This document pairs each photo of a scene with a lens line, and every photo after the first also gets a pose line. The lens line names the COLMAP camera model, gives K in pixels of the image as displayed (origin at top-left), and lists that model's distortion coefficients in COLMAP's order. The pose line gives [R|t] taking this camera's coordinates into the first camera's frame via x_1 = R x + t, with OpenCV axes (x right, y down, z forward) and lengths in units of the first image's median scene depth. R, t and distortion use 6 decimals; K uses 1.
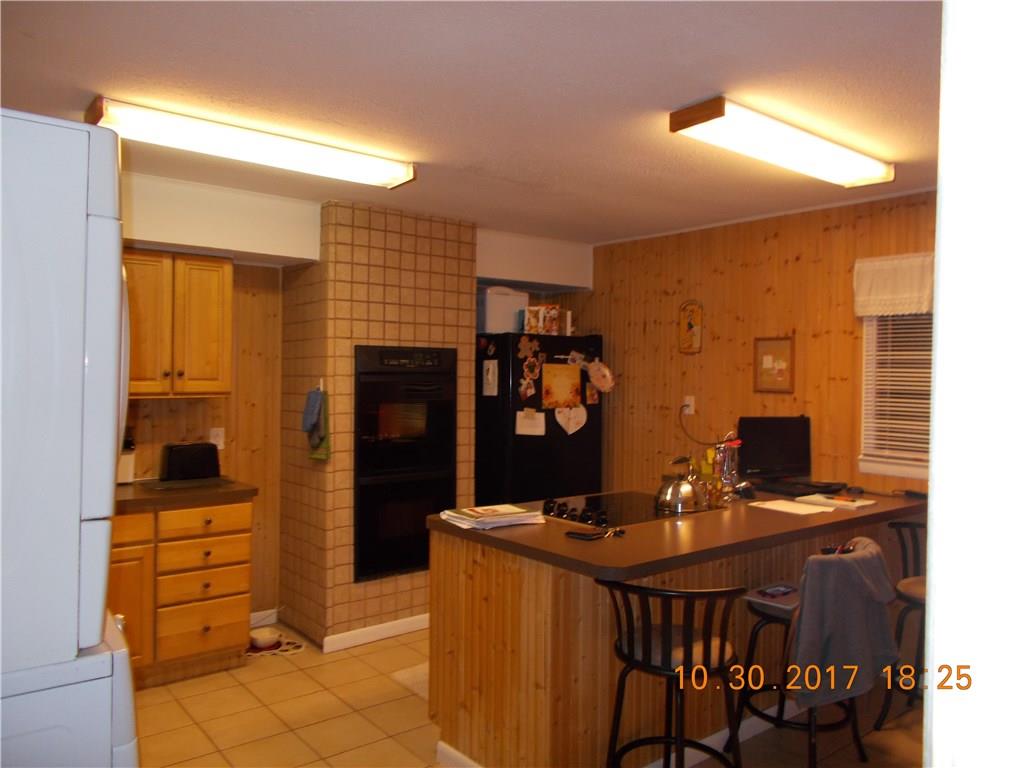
lens RADIAL K [[766.4, 0, 514.3], [0, 766.4, 376.7], [0, 0, 1]] dist [-0.010319, -0.009550]
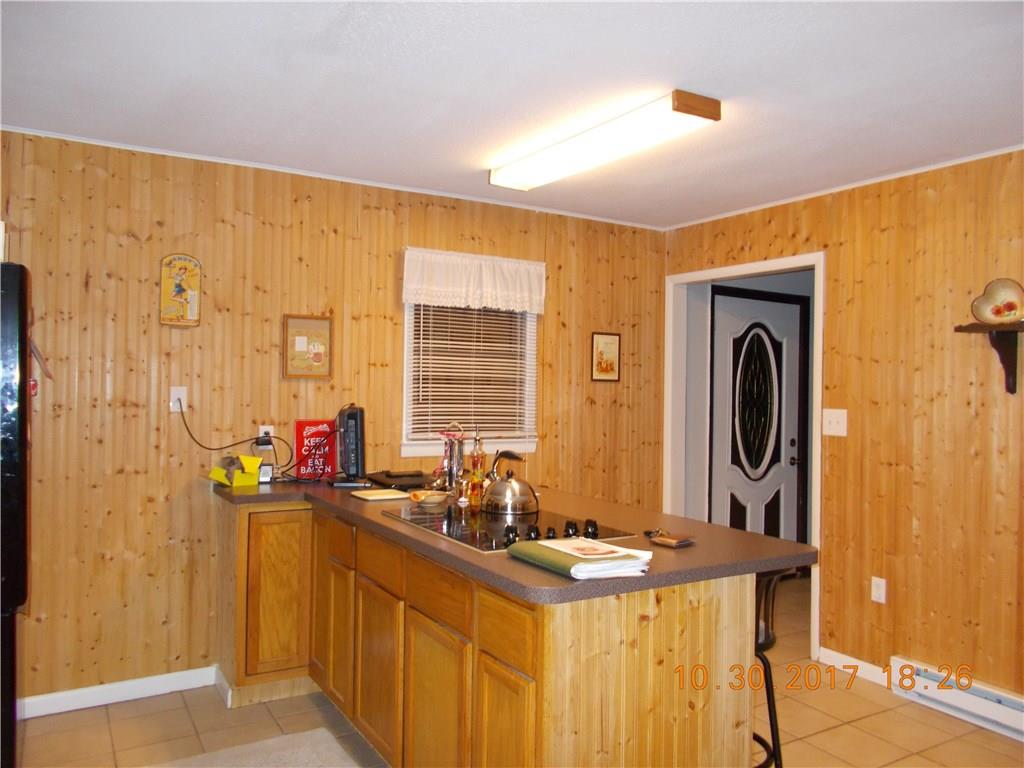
lens RADIAL K [[766.4, 0, 510.8], [0, 766.4, 383.0], [0, 0, 1]] dist [-0.010319, -0.009550]
pose [[0.149698, -0.011081, 0.988670, -0.308239], [-0.008837, 0.999882, 0.012545, 0.007339], [-0.988692, -0.010615, 0.149583, 0.411910]]
